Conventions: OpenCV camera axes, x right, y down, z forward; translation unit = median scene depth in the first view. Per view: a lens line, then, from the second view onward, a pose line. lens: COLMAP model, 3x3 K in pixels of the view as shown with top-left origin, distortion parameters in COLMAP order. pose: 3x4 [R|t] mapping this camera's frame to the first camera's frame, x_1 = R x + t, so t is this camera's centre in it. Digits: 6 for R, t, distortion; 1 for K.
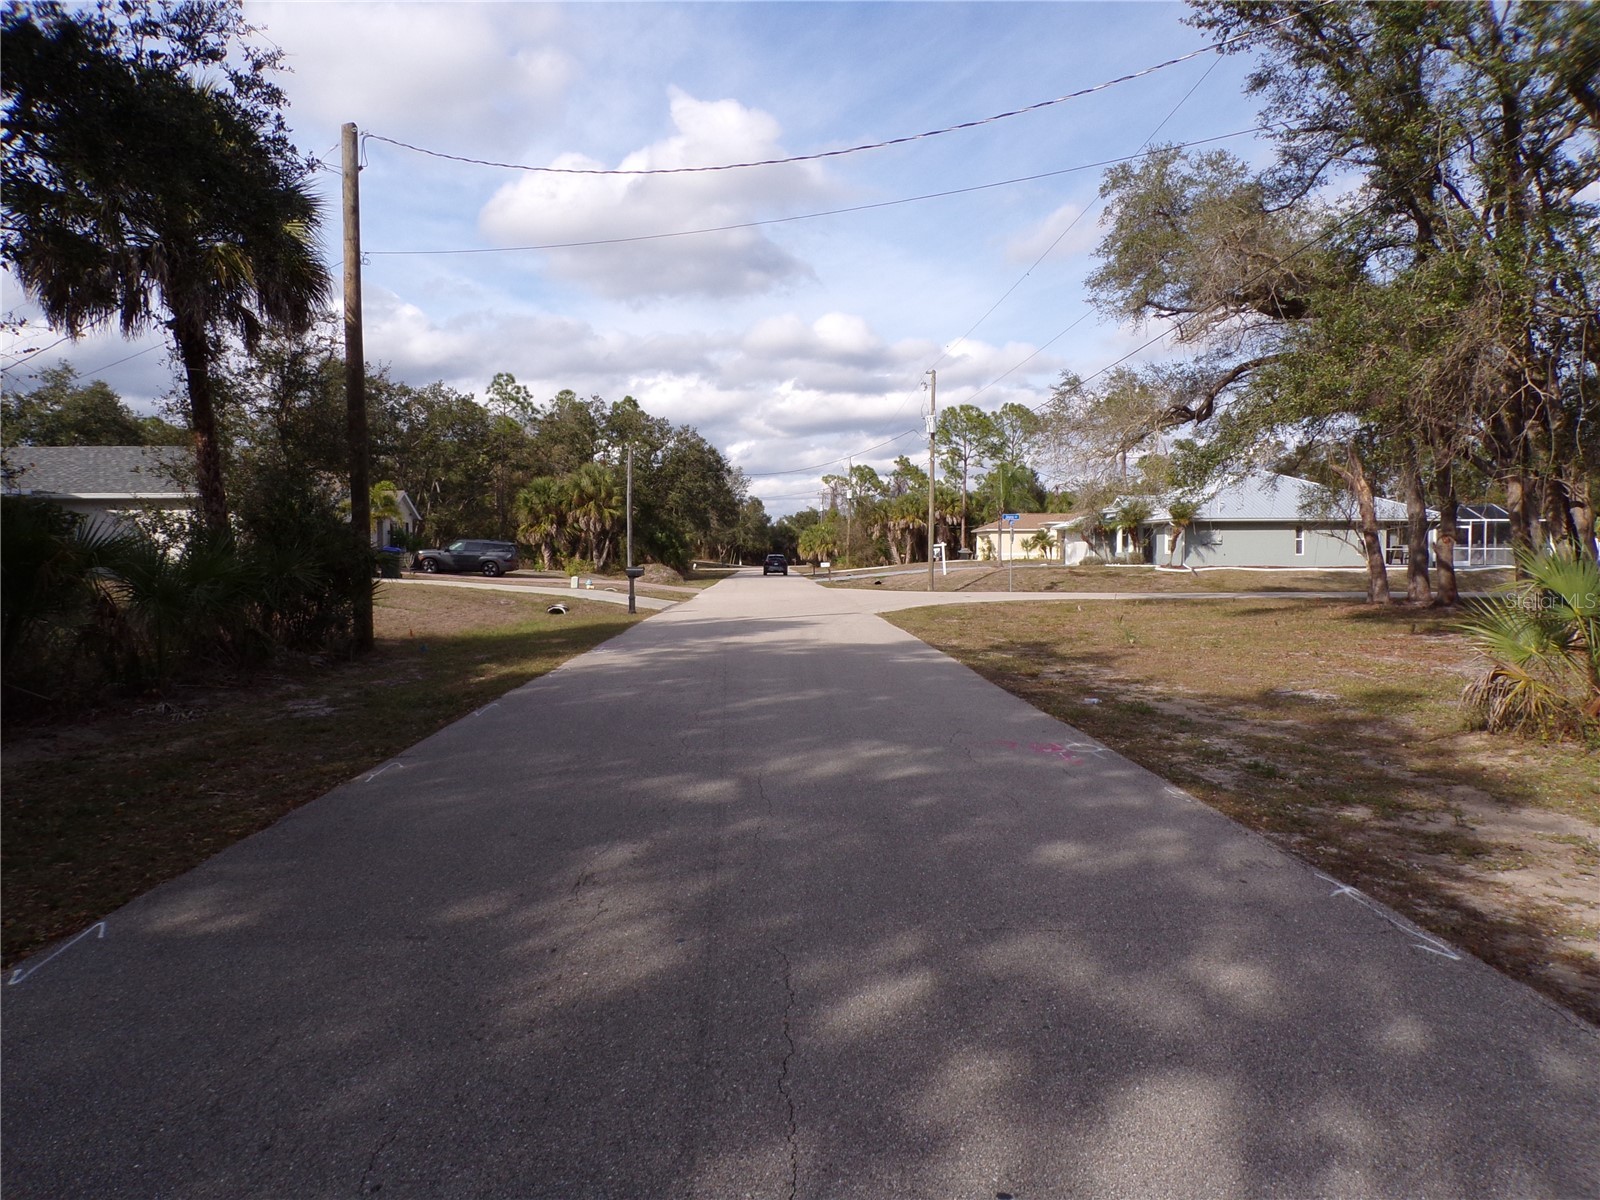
lens RADIAL K [[1100.8, 0, 798.4], [0, 1100.8, 595.1], [0, 0, 1]] dist [-0.020924, 0.043672]
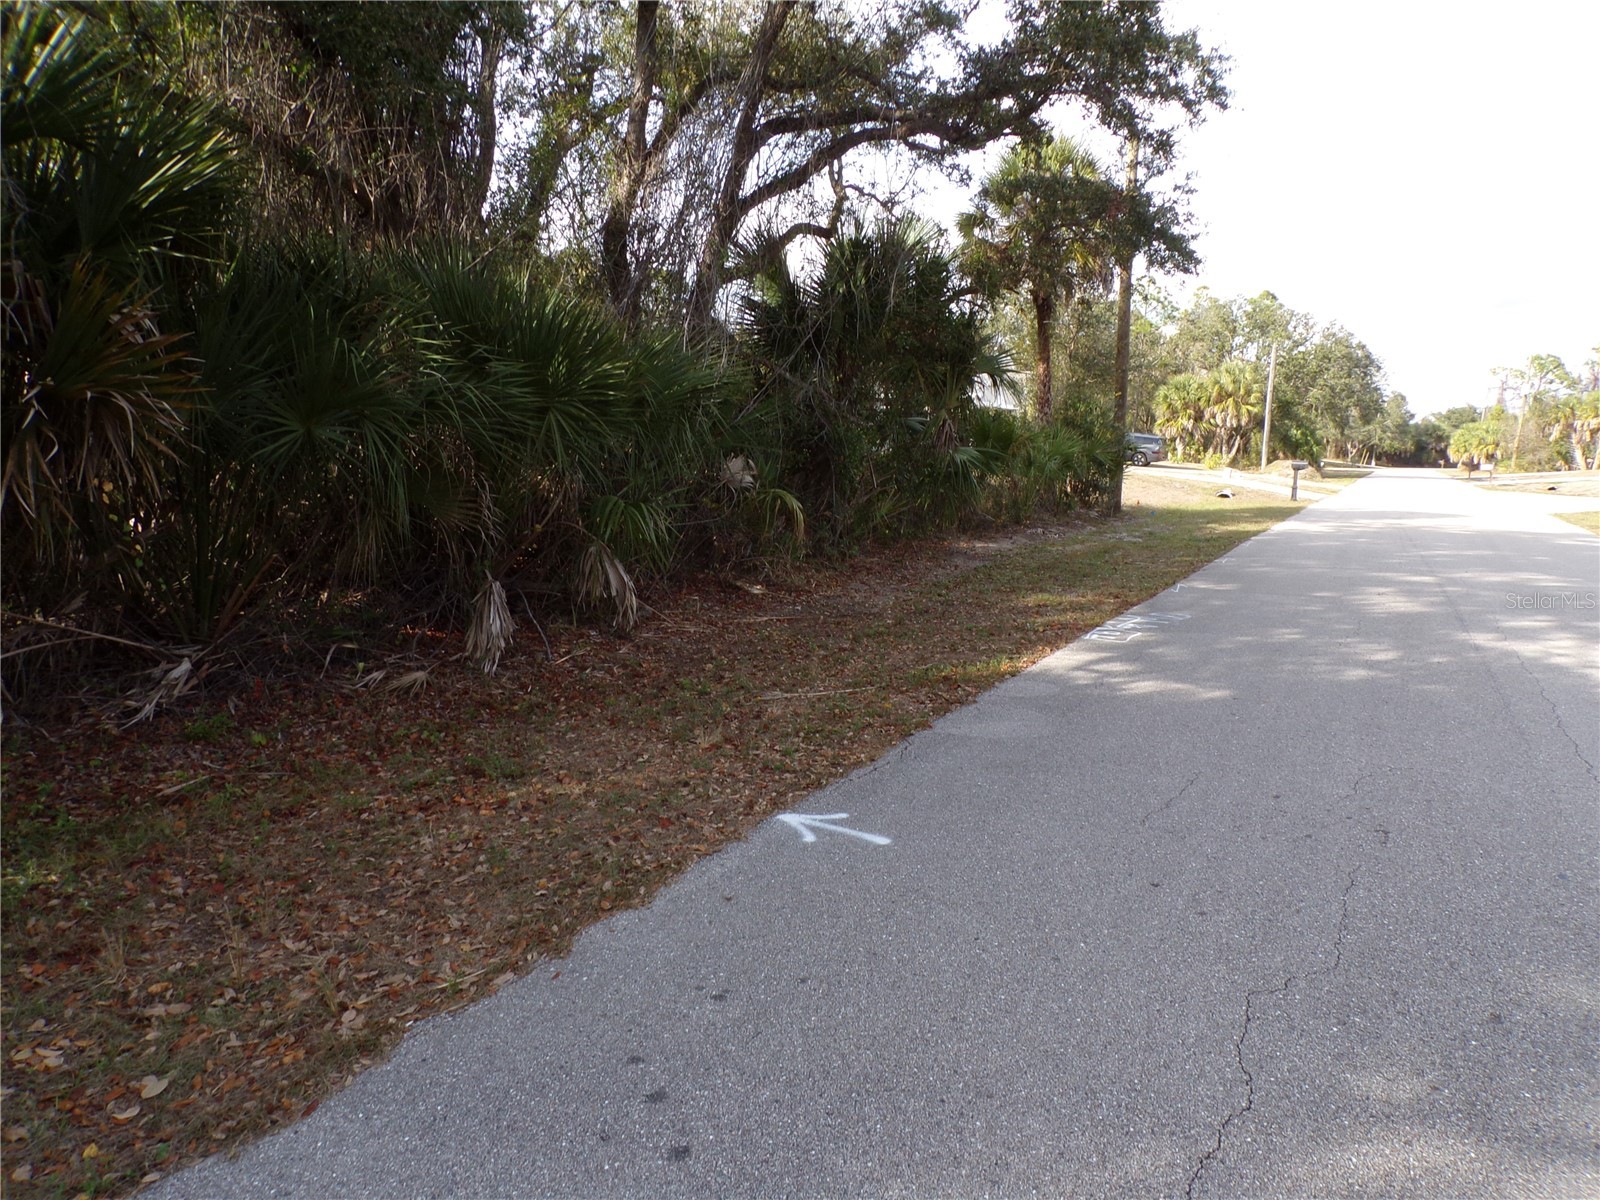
lens RADIAL K [[1100.8, 0, 798.4], [0, 1100.8, 595.1], [0, 0, 1]] dist [-0.020924, 0.043672]
pose [[0.864247, 0.093851, -0.494236, -0.008329], [-0.045656, 0.993022, 0.108730, 0.005415], [0.500992, -0.071405, 0.862501, -0.109865]]
